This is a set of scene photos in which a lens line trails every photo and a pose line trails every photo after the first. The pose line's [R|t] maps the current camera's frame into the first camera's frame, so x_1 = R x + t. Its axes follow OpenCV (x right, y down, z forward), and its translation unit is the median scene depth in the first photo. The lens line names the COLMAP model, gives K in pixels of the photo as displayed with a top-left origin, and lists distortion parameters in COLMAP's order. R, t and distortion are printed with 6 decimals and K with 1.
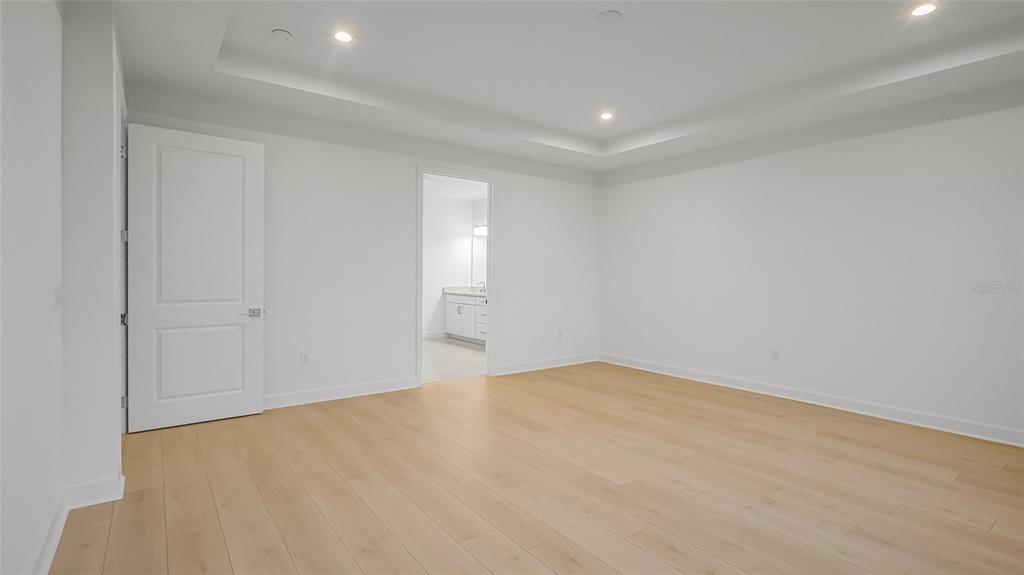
lens RADIAL K [[486.9, 0, 510.5], [0, 486.9, 263.3], [0, 0, 1]] dist [0.000202, 0.000123]
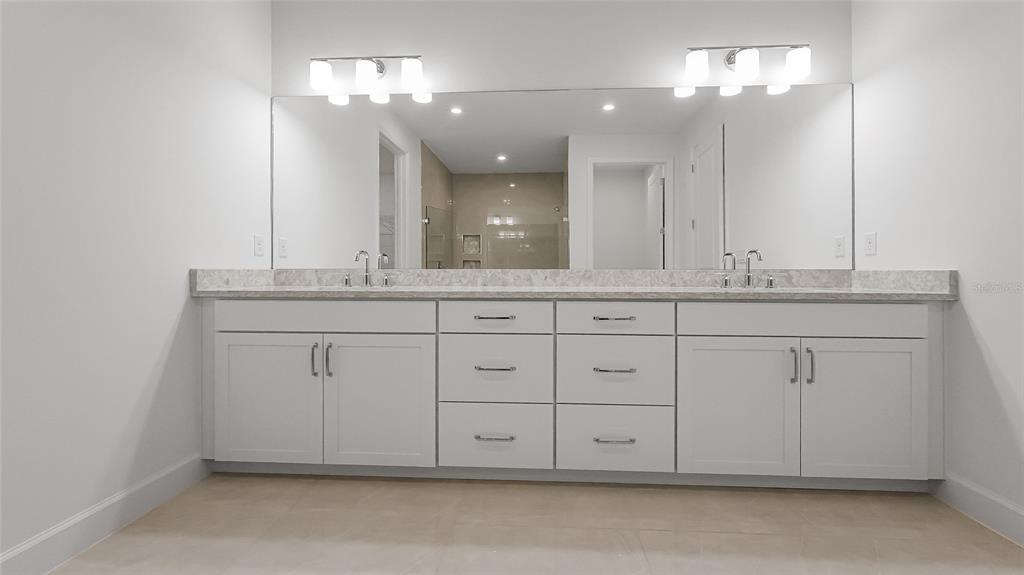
lens RADIAL K [[470.9, 0, 510.4], [0, 470.9, 271.0], [0, 0, 1]] dist [0.002656, 0.000282]
pose [[0.637963, -0.002628, 0.770063, -0.214229], [-0.006704, 0.999937, 0.008967, 0.046717], [-0.770038, -0.010883, 0.637905, 0.742531]]
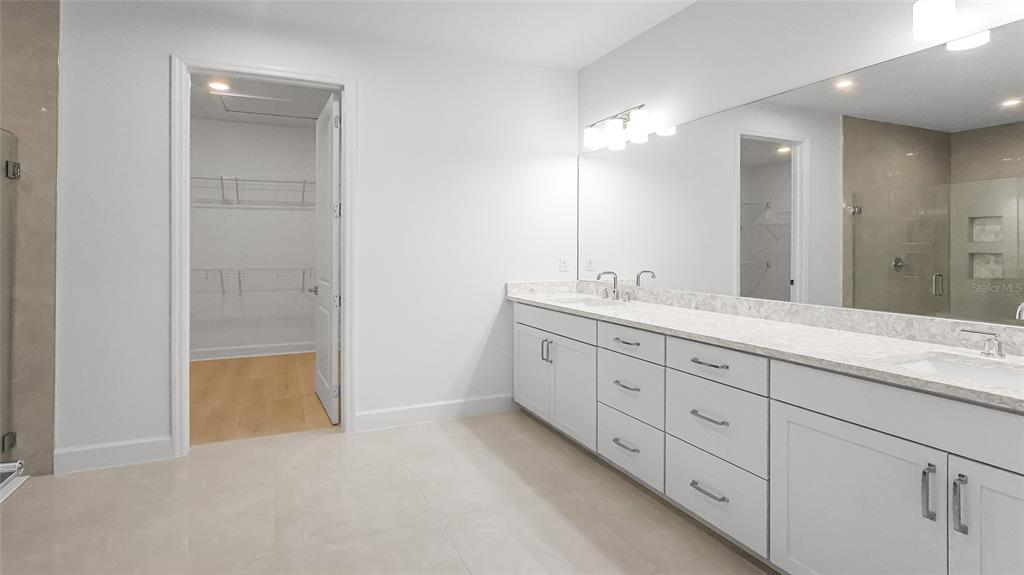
lens RADIAL K [[492.1, 0, 511.1], [0, 492.1, 245.8], [0, 0, 1]] dist [0.001308, 0.000228]
pose [[0.983704, -0.003693, -0.179759, -0.063100], [0.005160, 0.999957, 0.007696, 0.015992], [0.179723, -0.008498, 0.983681, 0.614021]]
